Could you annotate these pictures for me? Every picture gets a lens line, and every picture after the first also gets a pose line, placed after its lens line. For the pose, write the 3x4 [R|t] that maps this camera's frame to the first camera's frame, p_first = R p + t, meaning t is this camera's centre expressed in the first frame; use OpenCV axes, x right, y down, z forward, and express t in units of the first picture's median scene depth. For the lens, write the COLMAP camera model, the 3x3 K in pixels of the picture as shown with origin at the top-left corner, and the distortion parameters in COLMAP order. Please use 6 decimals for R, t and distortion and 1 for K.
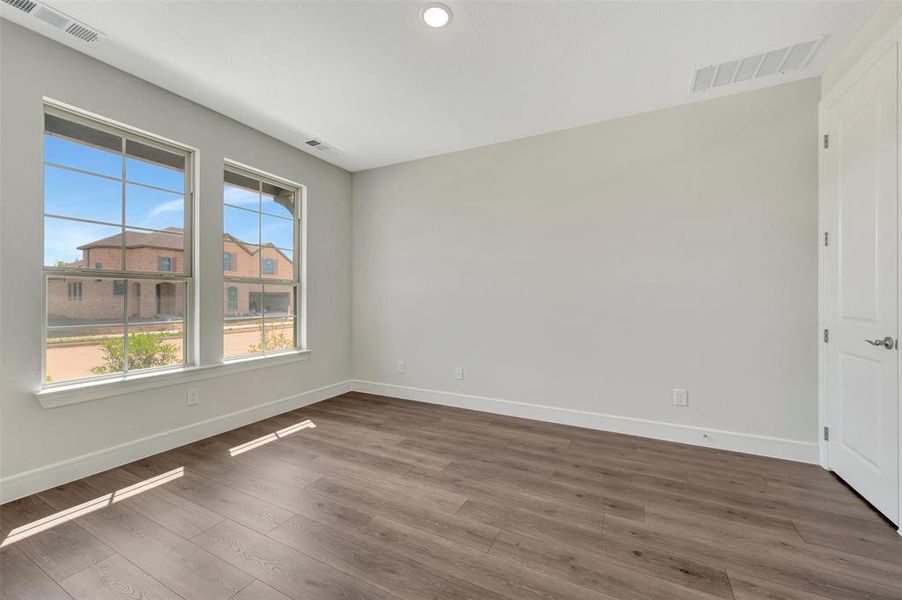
lens RADIAL K [[356.1, 0, 453.5], [0, 356.1, 295.0], [0, 0, 1]] dist [0.001235, 0.000047]
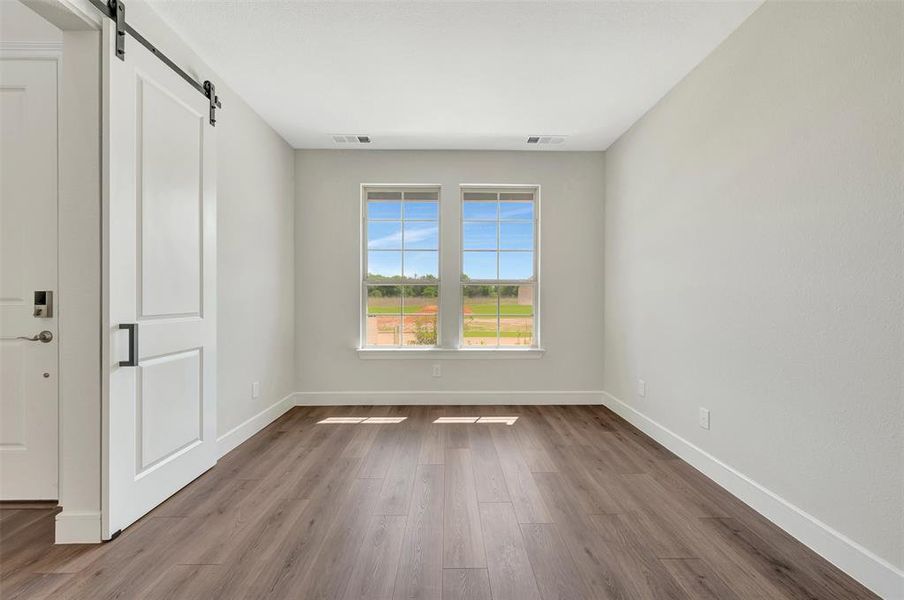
lens RADIAL K [[356.9, 0, 454.5], [0, 356.9, 295.0], [0, 0, 1]] dist [0.001235, 0.000047]
pose [[0.474061, -0.004380, -0.880481, 0.425180], [0.005788, 0.999982, -0.001858, 0.004934], [0.880473, -0.004215, 0.474078, 0.383213]]
